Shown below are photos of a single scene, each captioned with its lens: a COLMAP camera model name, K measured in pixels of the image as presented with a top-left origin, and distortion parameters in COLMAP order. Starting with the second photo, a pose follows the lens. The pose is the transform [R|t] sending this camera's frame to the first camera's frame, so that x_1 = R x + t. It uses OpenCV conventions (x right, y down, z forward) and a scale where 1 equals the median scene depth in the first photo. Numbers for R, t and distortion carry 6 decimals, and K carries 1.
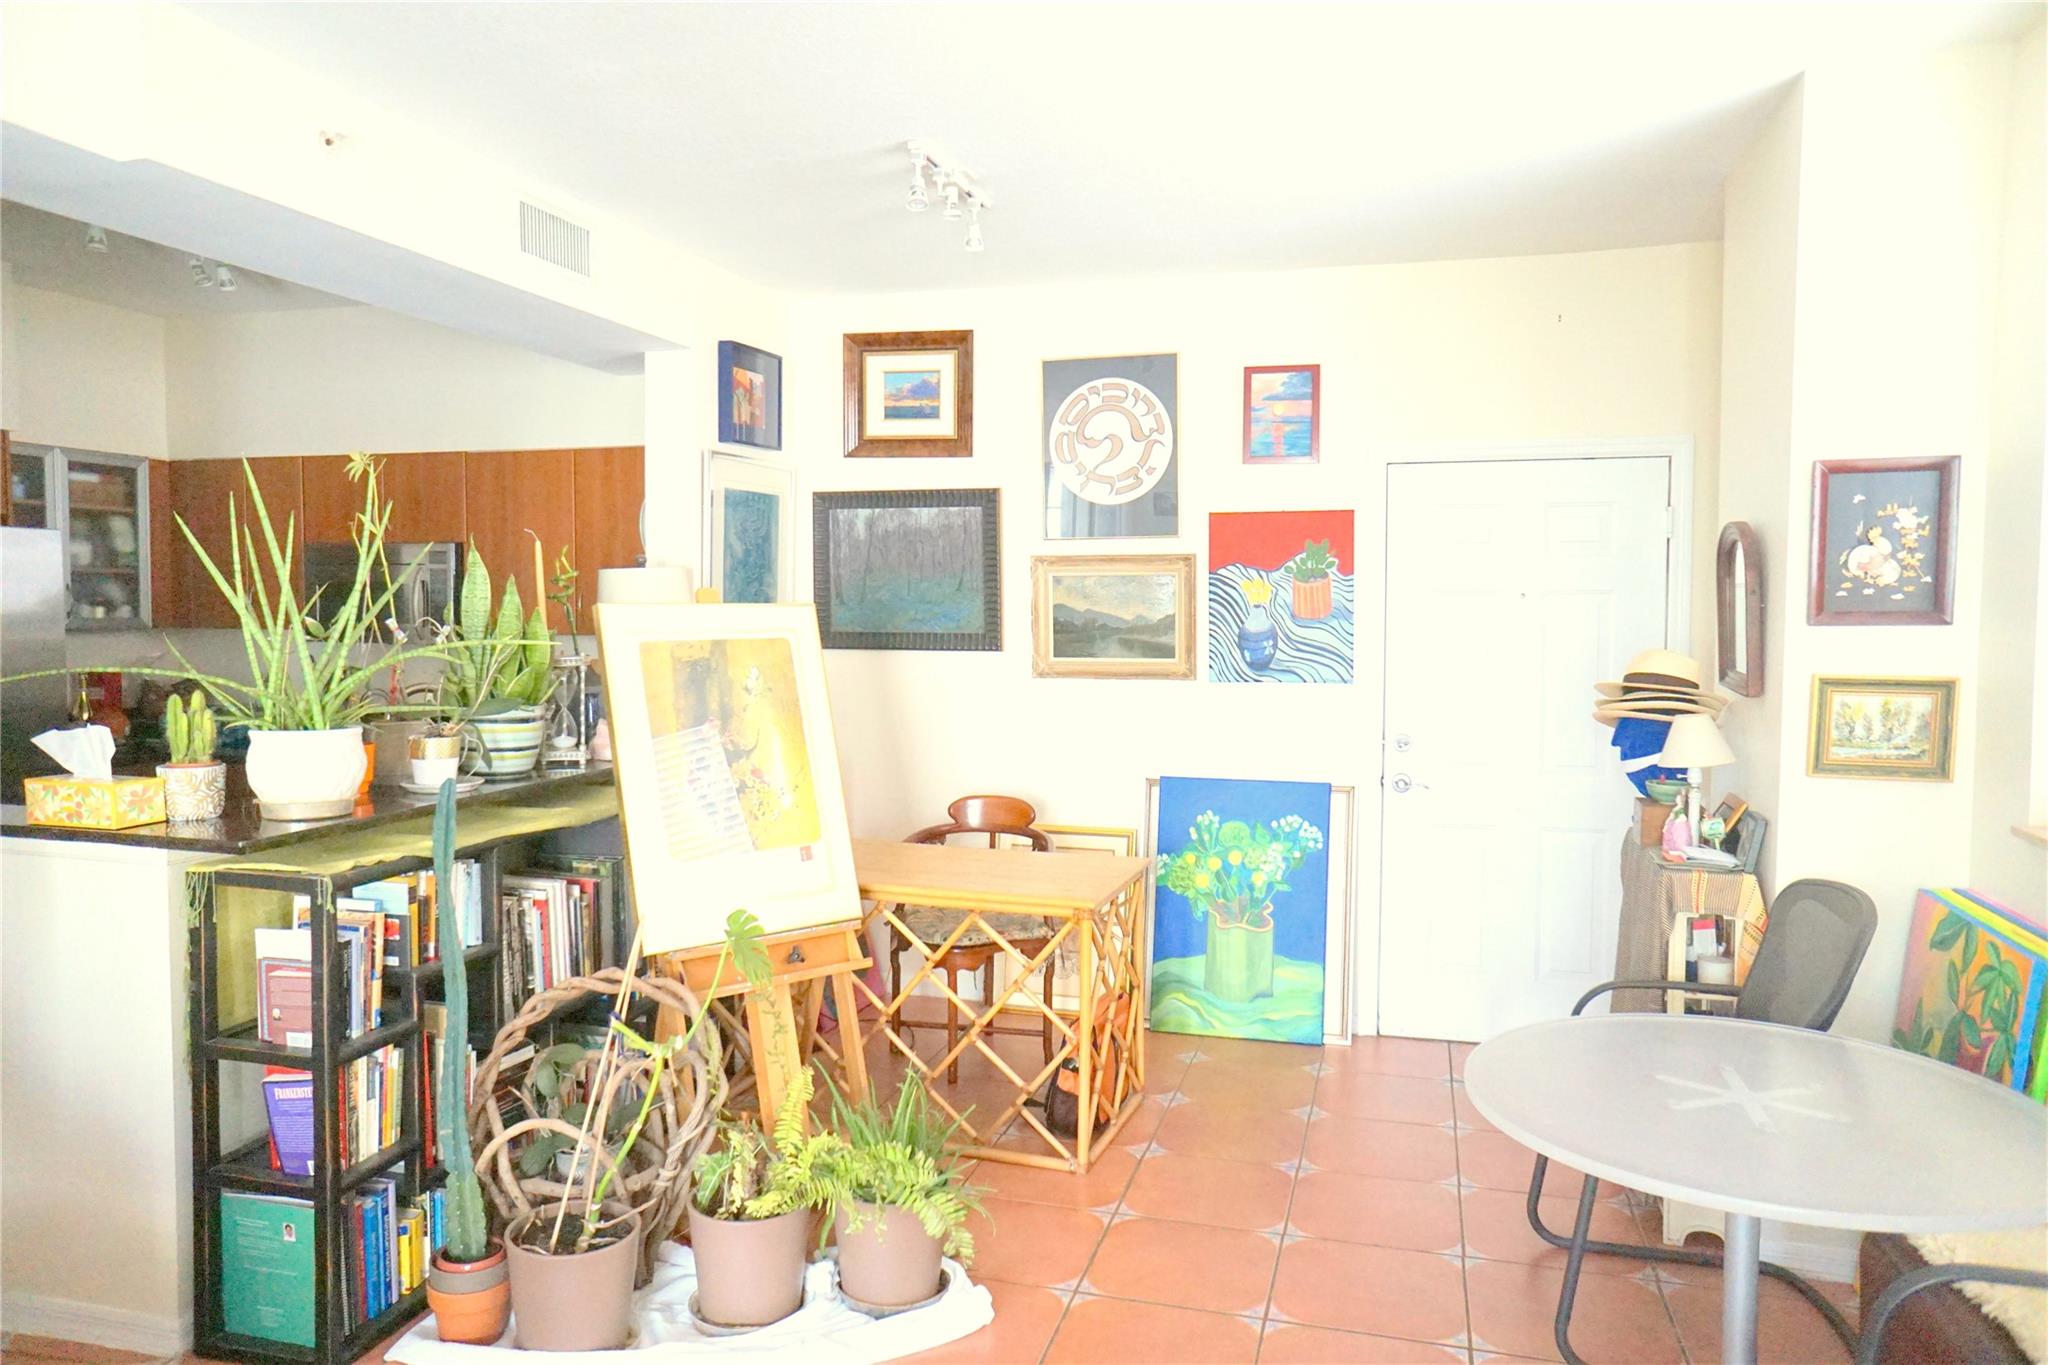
lens RADIAL K [[1348.6, 0, 1024.0], [0, 1348.6, 682.5], [0, 0, 1]] dist [-0.078177, 0.089351]
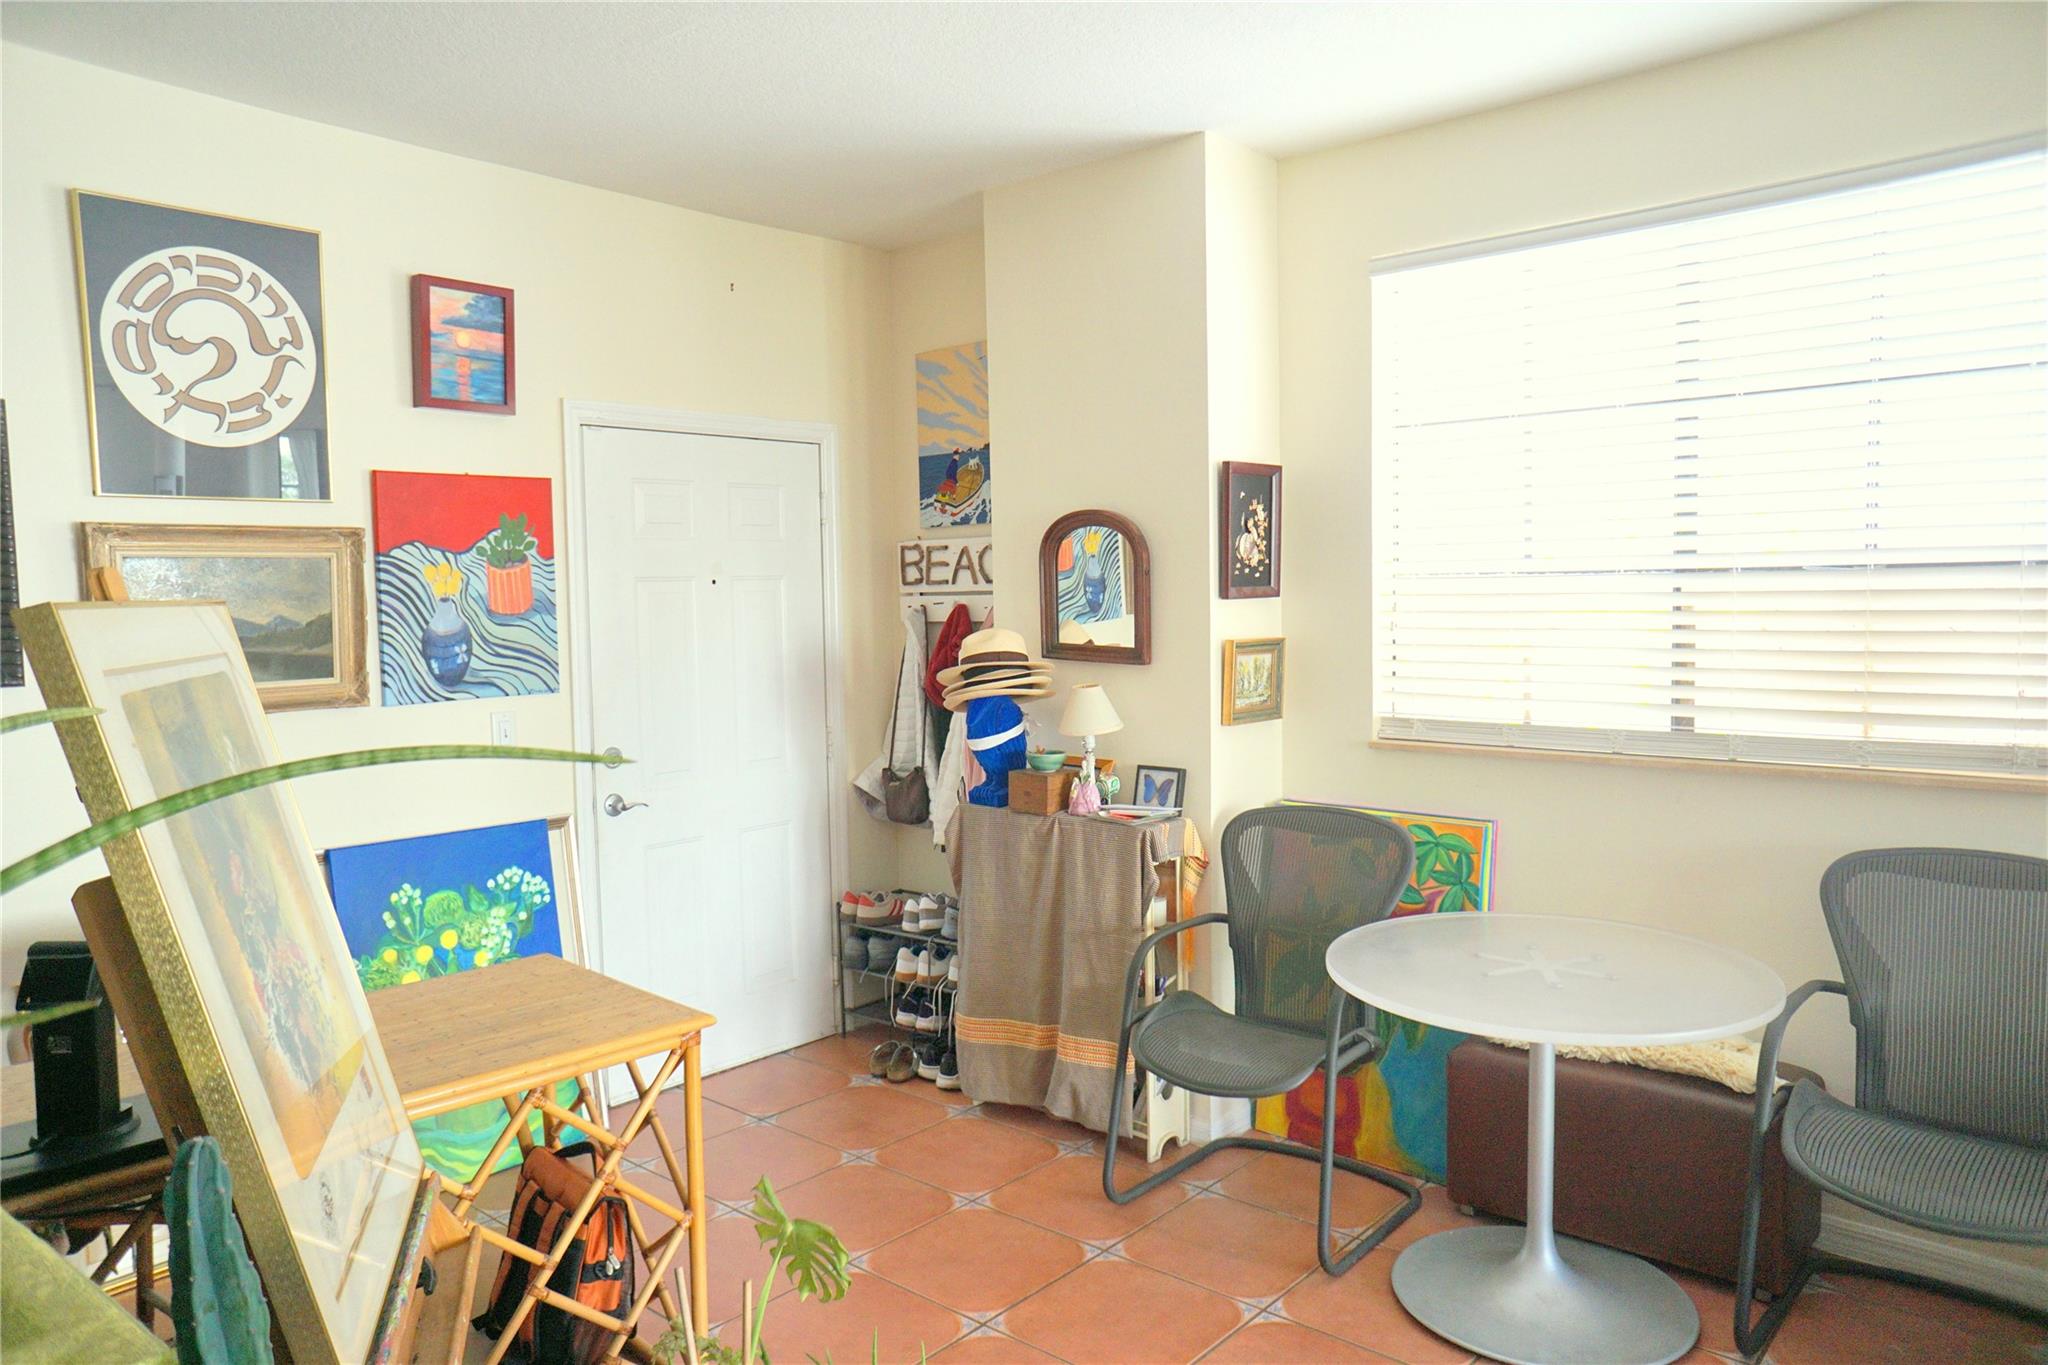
lens RADIAL K [[1348.6, 0, 1024.0], [0, 1348.6, 682.5], [0, 0, 1]] dist [-0.078177, 0.089351]
pose [[0.436487, -0.070090, 0.896976, -0.354054], [0.069772, 0.996596, 0.043922, -0.020978], [-0.897001, 0.043412, 0.439892, 0.388122]]
